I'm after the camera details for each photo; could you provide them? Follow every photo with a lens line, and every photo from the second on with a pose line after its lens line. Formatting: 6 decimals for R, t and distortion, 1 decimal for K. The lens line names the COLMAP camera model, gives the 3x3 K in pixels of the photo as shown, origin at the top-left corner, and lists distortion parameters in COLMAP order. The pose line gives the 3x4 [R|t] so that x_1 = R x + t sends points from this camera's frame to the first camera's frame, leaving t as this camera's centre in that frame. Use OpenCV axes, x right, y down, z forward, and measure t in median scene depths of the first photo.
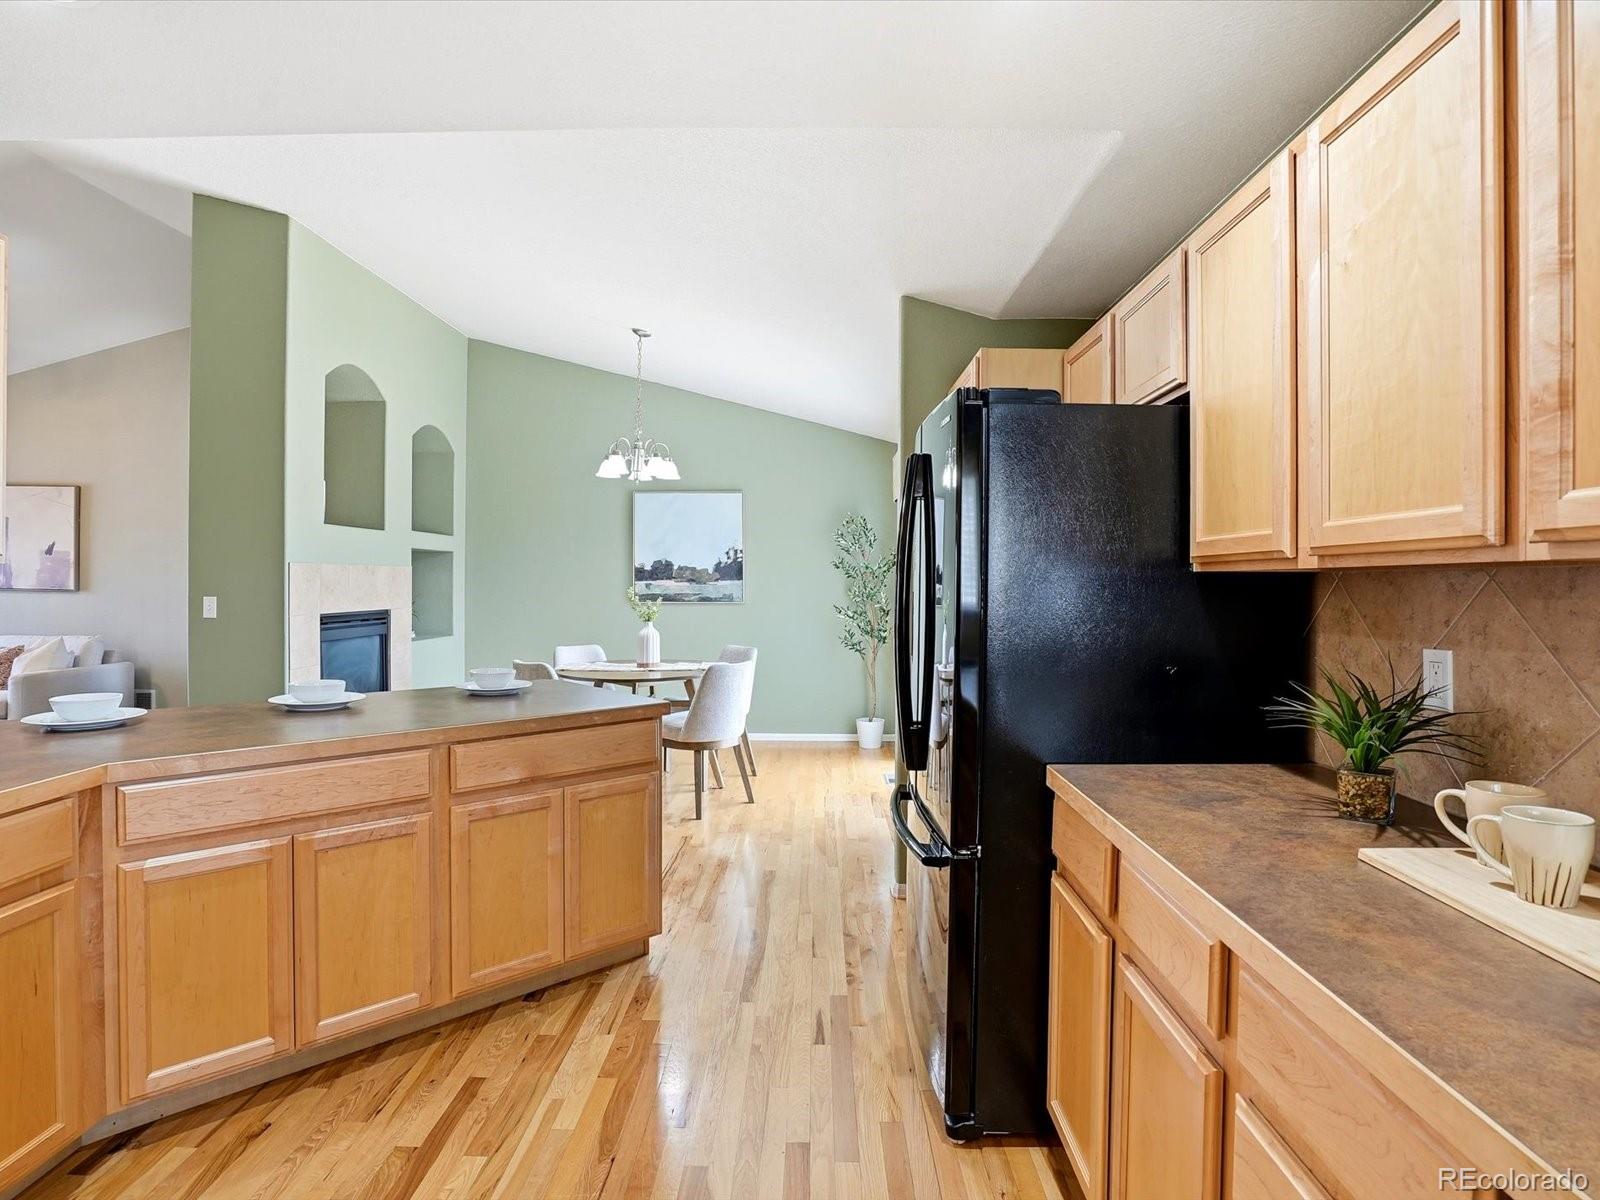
lens RADIAL K [[839.5, 0, 792.2], [0, 839.5, 590.0], [0, 0, 1]] dist [-0.038619, 0.003913]
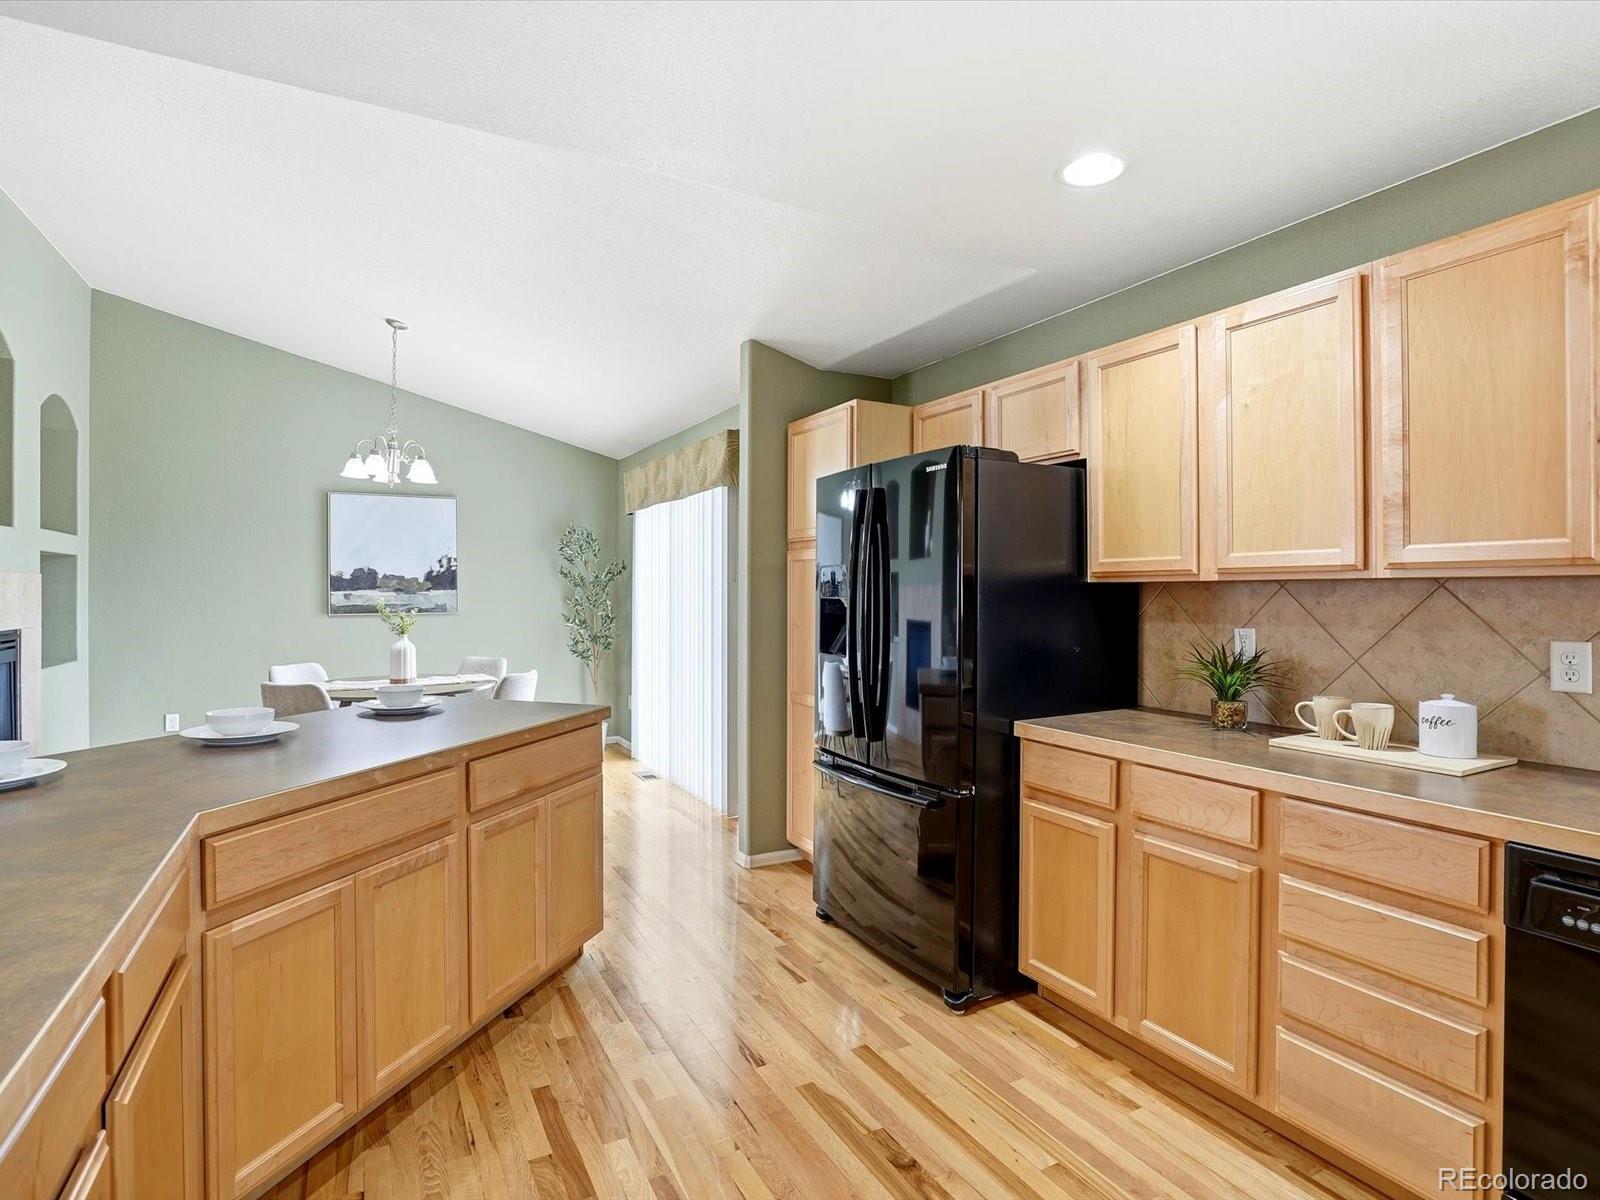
lens RADIAL K [[831.4, 0, 784.6], [0, 831.4, 595.3], [0, 0, 1]] dist [-0.039154, 0.004324]
pose [[0.871580, -0.008275, 0.490184, -0.476378], [0.009820, 0.999952, -0.000581, -0.002136], [-0.490156, 0.005320, 0.871619, -0.010997]]
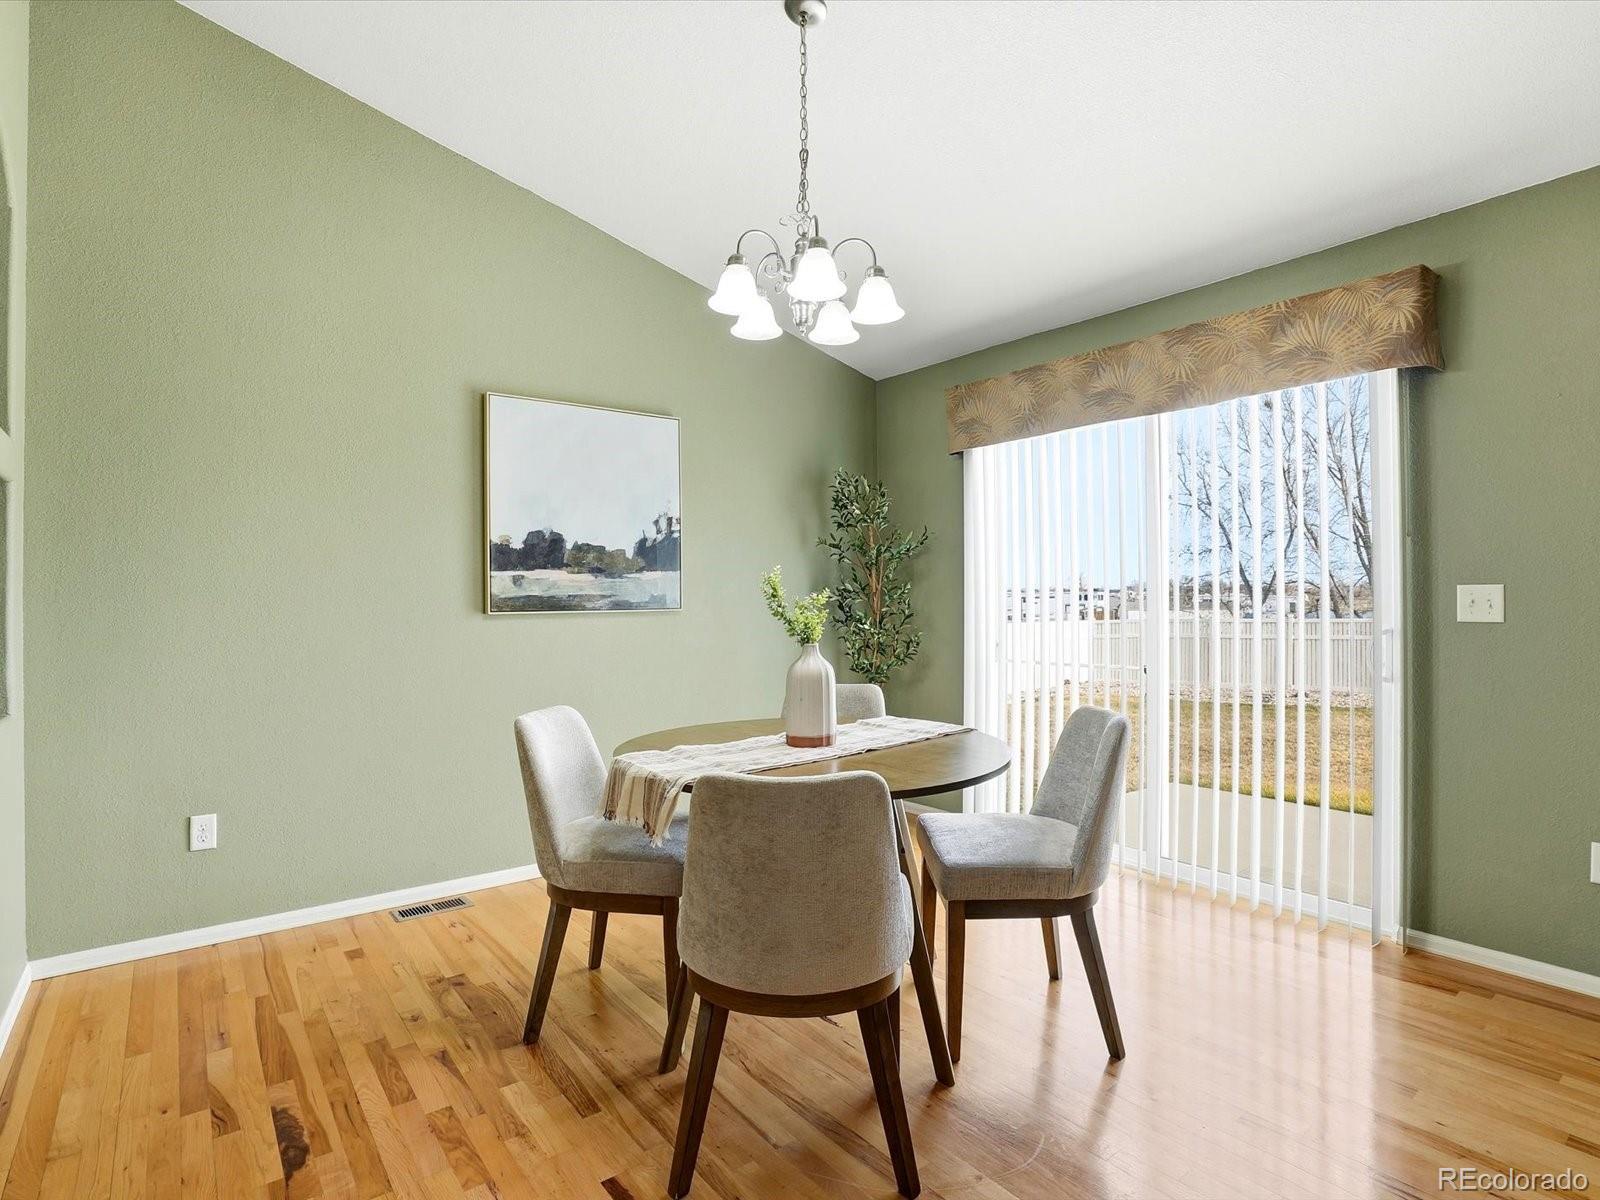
lens RADIAL K [[839.5, 0, 808.9], [0, 839.5, 598.7], [0, 0, 1]] dist [-0.038619, 0.003913]
pose [[0.775965, -0.012987, 0.630643, -0.862154], [0.019375, 0.999807, -0.003250, 0.027030], [-0.630479, 0.014740, 0.776066, 1.212519]]
